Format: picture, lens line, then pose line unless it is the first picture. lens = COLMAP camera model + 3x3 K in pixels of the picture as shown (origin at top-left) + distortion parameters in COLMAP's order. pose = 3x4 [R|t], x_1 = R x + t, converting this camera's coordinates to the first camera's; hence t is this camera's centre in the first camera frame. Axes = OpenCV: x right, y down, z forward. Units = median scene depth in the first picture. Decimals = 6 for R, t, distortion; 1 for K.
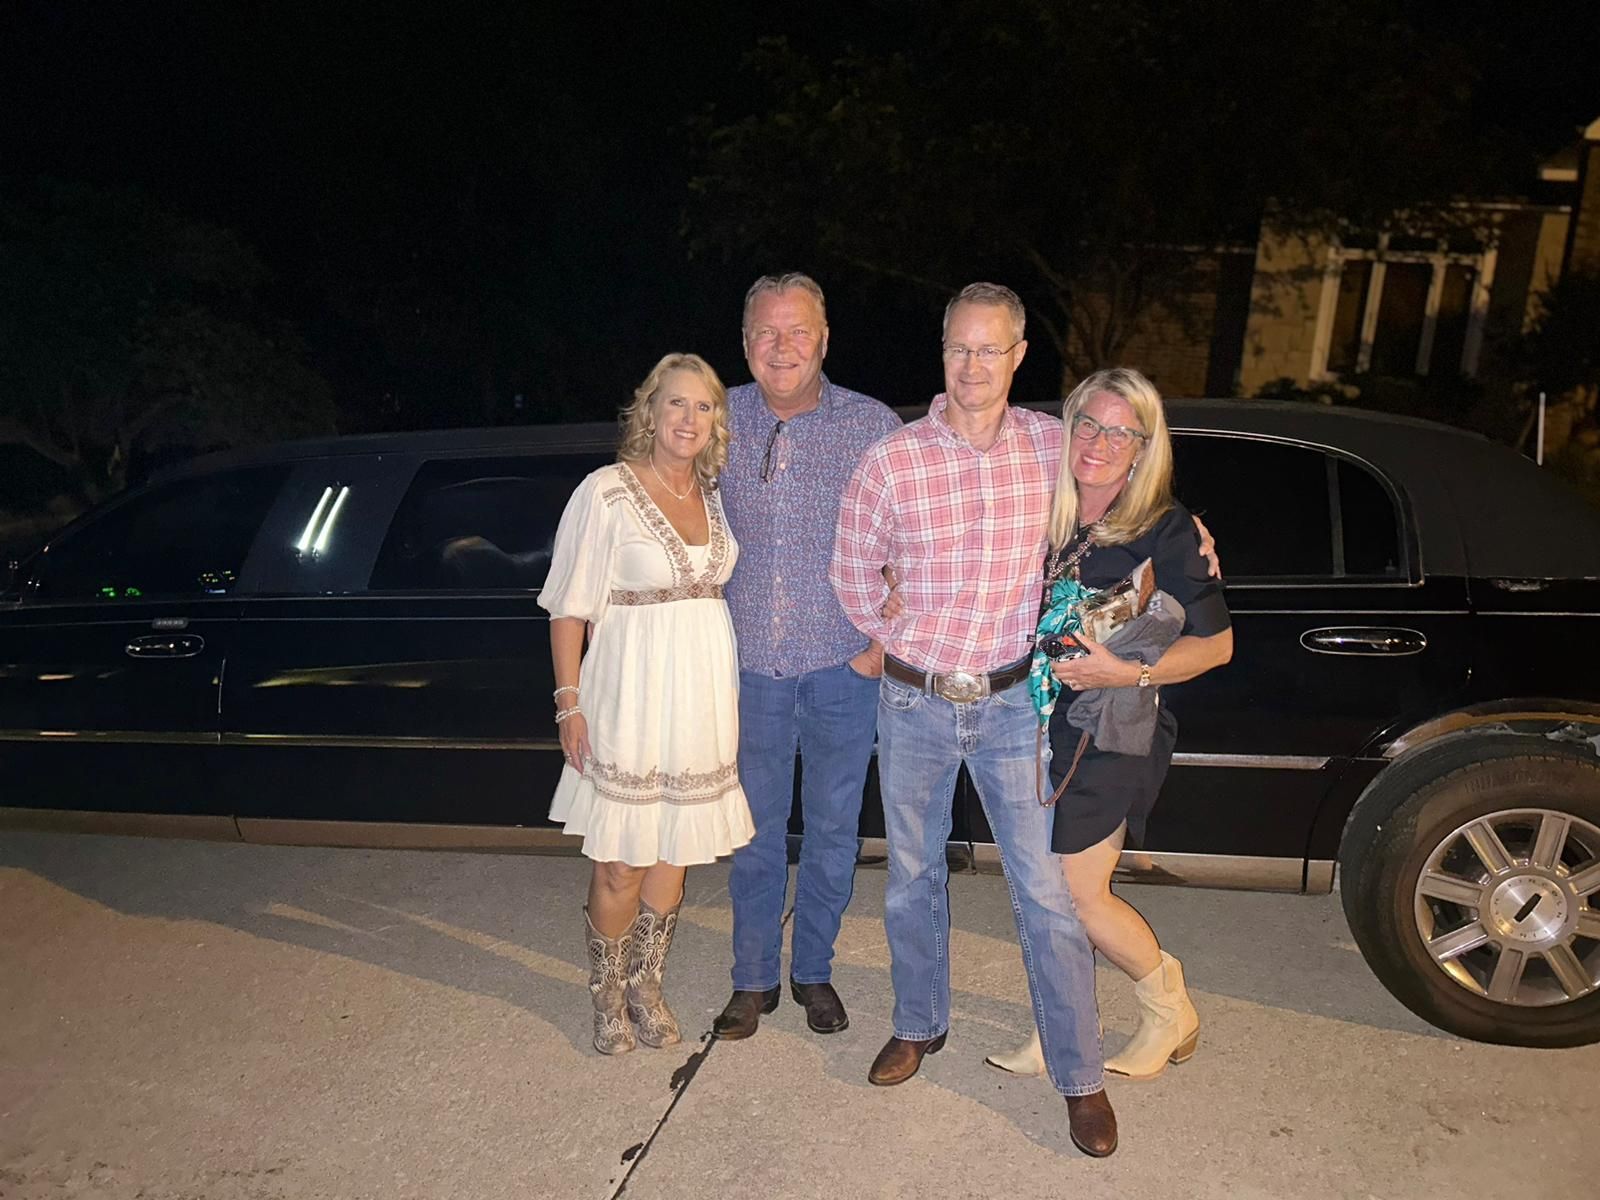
lens RADIAL K [[1220.1, 0, 800.0], [0, 1220.1, 600.0], [0, 0, 1]] dist [-0.000822, -0.007304]
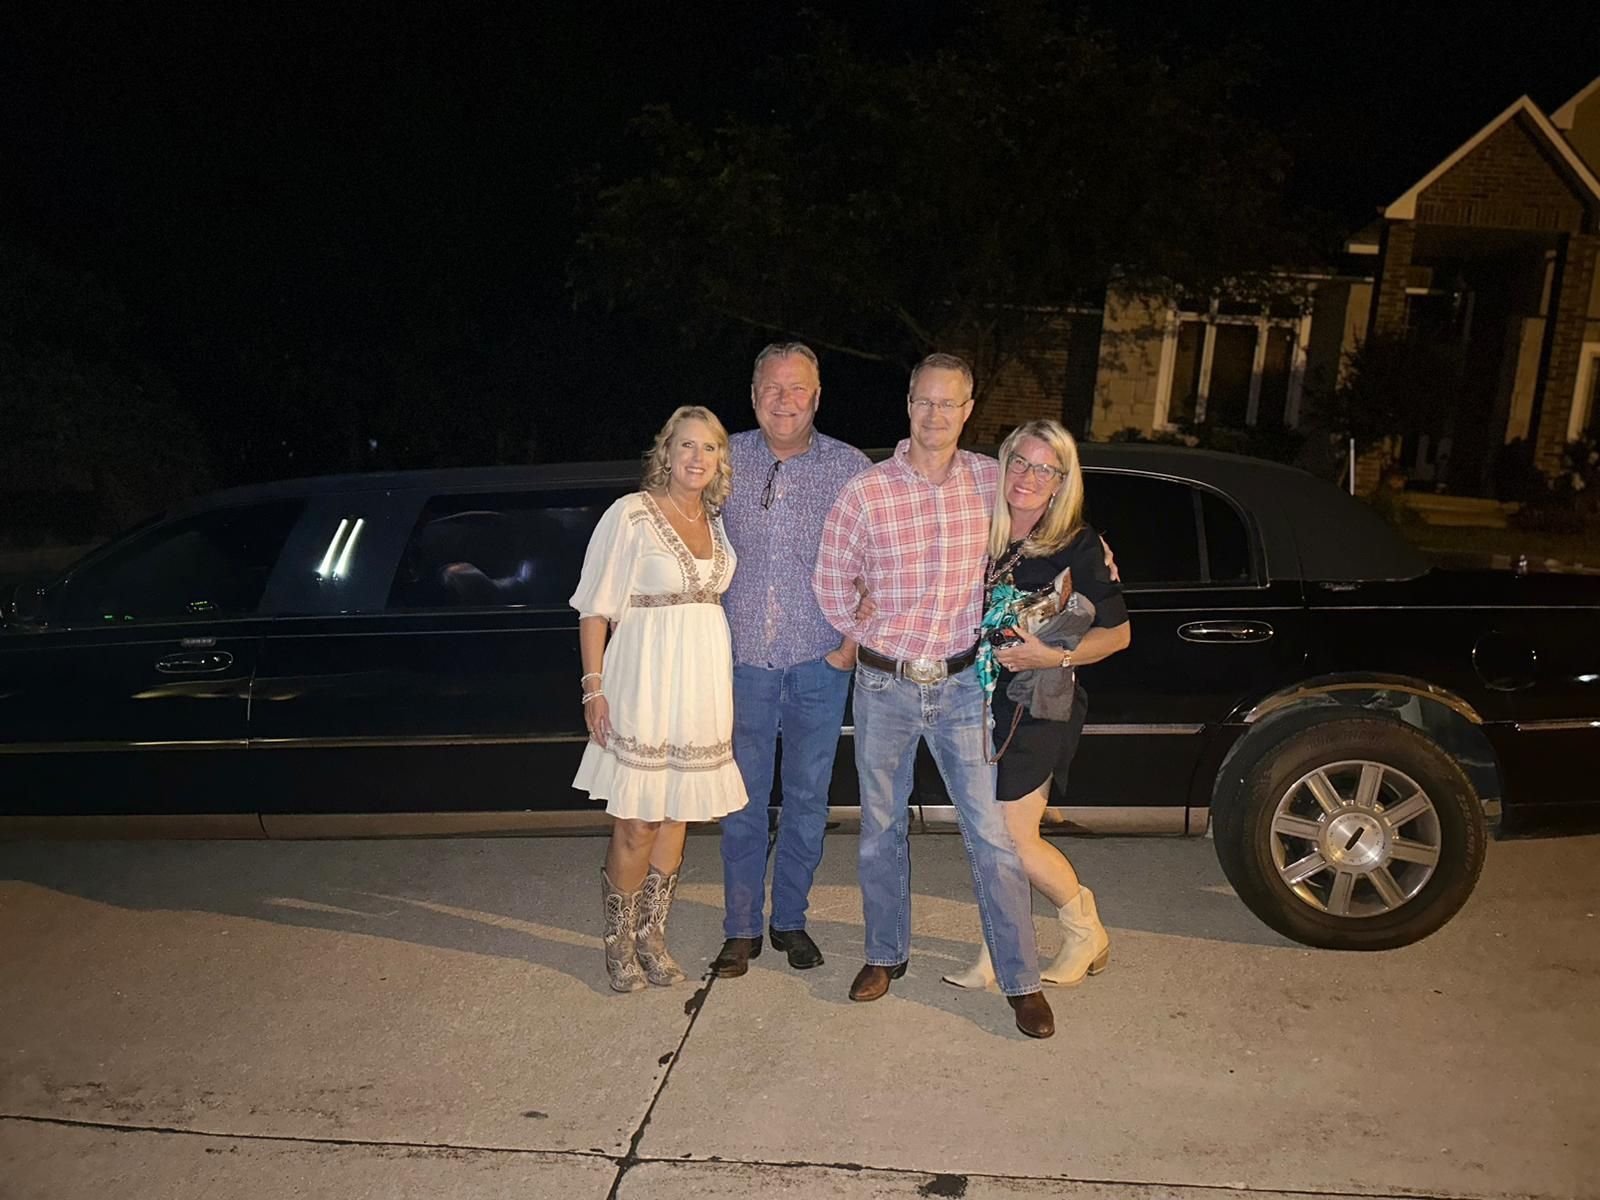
lens RADIAL K [[1220.1, 0, 800.0], [0, 1220.1, 600.0], [0, 0, 1]] dist [-0.000822, -0.007304]
pose [[0.993163, -0.010503, 0.116266, -0.127224], [0.014967, 0.999181, -0.037588, 0.040330], [-0.115776, 0.039071, 0.992507, -0.213074]]
